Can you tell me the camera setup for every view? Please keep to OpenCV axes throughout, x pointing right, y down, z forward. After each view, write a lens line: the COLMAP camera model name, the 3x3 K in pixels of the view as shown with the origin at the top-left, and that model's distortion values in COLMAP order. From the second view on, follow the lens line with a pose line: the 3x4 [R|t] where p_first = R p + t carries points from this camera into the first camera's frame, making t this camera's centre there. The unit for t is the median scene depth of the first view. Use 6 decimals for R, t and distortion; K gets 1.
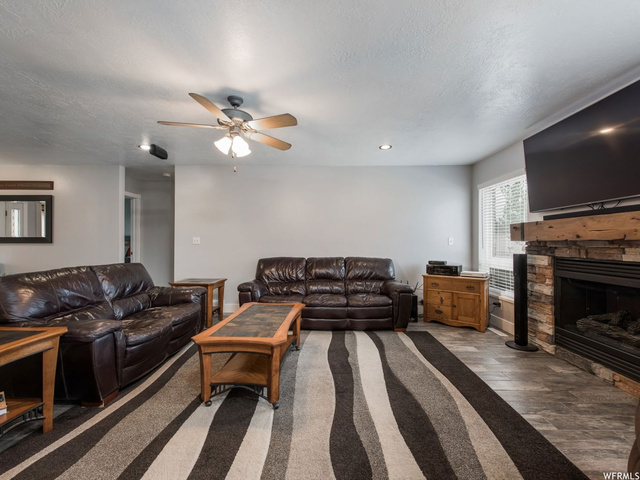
lens RADIAL K [[276.5, 0, 320.4], [0, 276.5, 242.5], [0, 0, 1]] dist [0.004225, -0.000214]
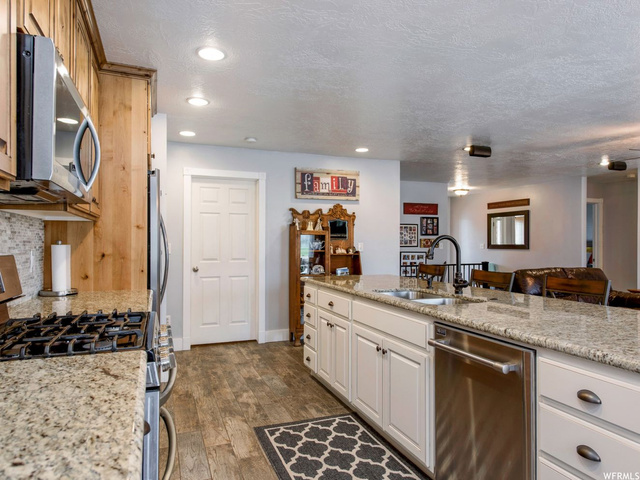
lens RADIAL K [[402.0, 0, 319.9], [0, 402.0, 238.0], [0, 0, 1]] dist [0.001574, -0.002265]
pose [[0.361134, -0.011440, -0.932444, 0.508444], [-0.006178, 0.999873, -0.014660, -0.021883], [0.932493, 0.011055, 0.361018, -0.717728]]
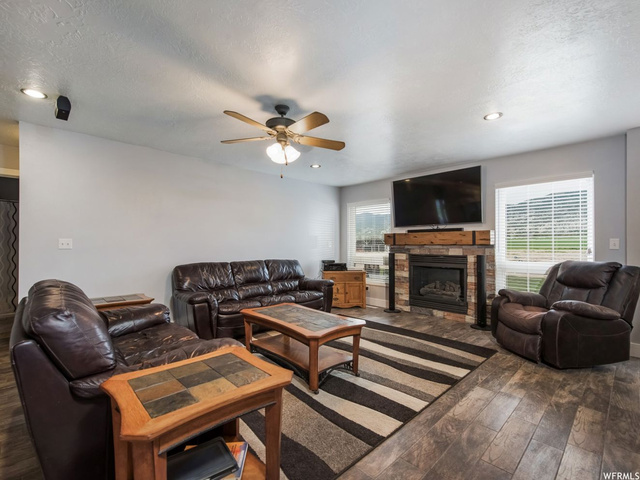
lens RADIAL K [[291.0, 0, 319.7], [0, 291.0, 244.7], [0, 0, 1]] dist [-0.001016, 0.000205]
pose [[0.719161, 0.000739, 0.694843, -0.732424], [0.000727, 0.999998, -0.001816, -0.003432], [-0.694843, 0.001811, 0.719159, 0.092970]]
